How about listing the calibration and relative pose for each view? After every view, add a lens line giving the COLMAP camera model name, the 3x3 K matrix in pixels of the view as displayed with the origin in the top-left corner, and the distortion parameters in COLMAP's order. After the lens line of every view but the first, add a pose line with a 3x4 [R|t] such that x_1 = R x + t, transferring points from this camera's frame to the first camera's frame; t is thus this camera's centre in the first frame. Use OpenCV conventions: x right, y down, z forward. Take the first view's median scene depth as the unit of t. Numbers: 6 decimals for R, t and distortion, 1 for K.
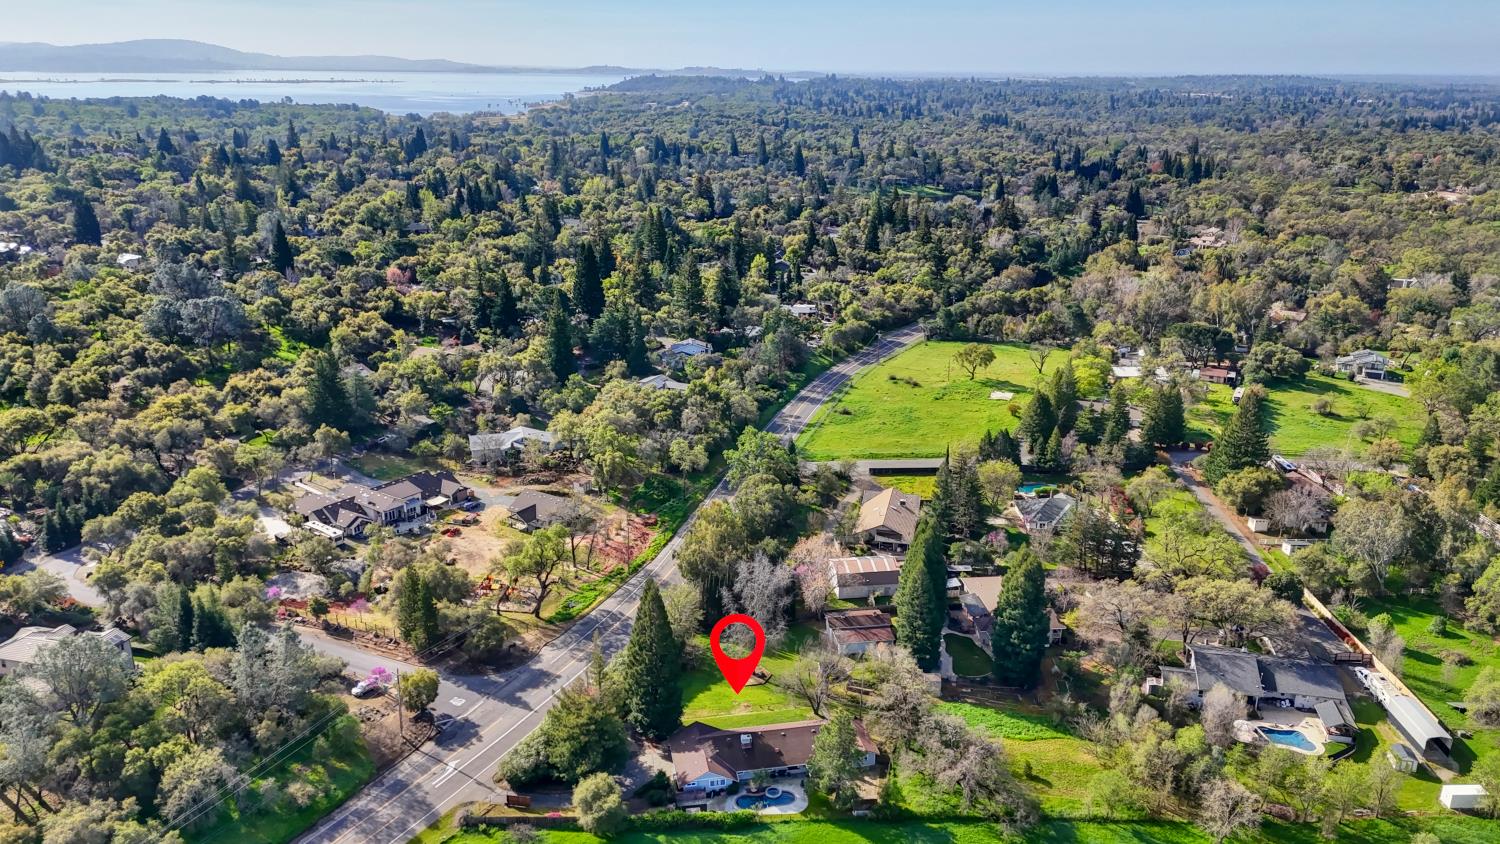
lens RADIAL K [[1127.5, 0, 766.4], [0, 1127.5, 425.4], [0, 0, 1]] dist [0.077361, -0.078262]
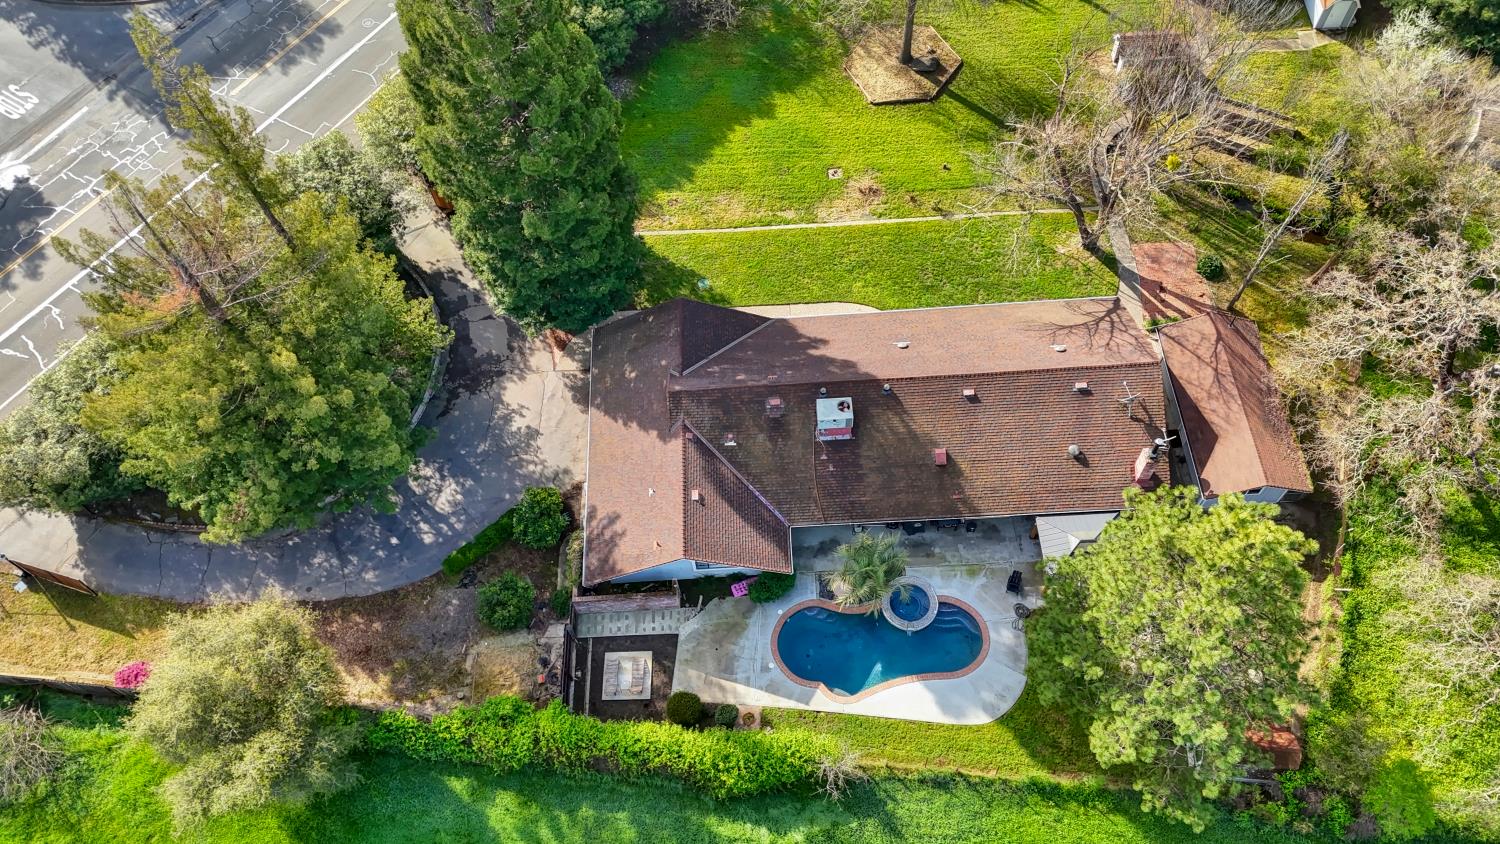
lens RADIAL K [[1127.5, 0, 766.4], [0, 1127.5, 425.4], [0, 0, 1]] dist [0.077361, -0.078262]
pose [[0.987149, 0.113177, -0.112816, -0.001799], [-0.007775, 0.739155, 0.673490, 0.056755], [0.159612, -0.663958, 0.730536, 0.498843]]
